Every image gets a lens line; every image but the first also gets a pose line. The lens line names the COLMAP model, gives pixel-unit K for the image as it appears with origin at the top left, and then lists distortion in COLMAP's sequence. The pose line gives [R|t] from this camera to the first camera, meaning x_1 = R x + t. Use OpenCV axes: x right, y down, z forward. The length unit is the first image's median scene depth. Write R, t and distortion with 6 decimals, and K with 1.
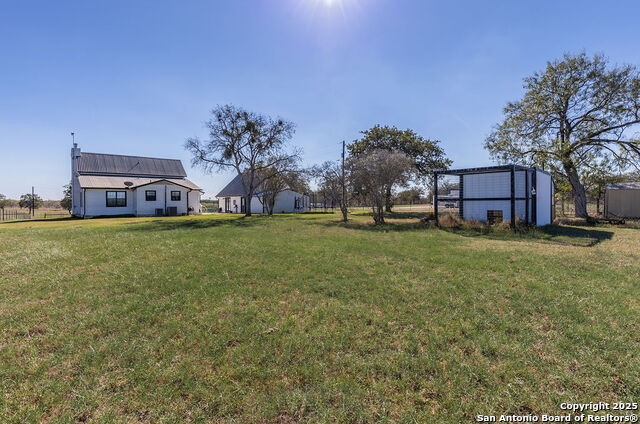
lens RADIAL K [[293.8, 0, 320.0], [0, 293.8, 212.0], [0, 0, 1]] dist [0.000507, 0.000045]
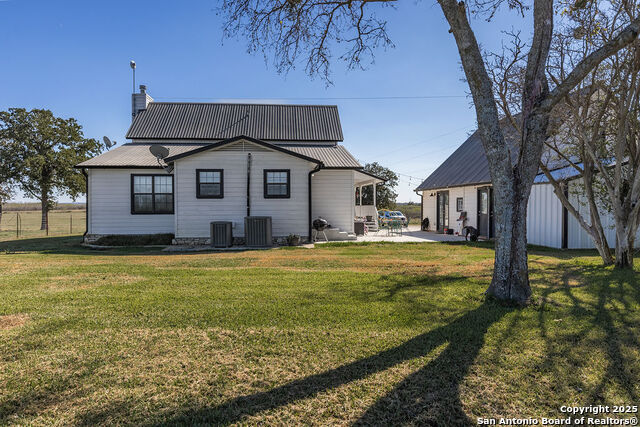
lens RADIAL K [[452.6, 0, 320.0], [0, 452.6, 213.5], [0, 0, 1]] dist [0.000578, 0.000120]
pose [[0.820100, 0.016067, -0.571995, -0.156233], [-0.024704, 0.999668, -0.007339, -0.019055], [0.571687, 0.020150, 0.820224, 0.607905]]
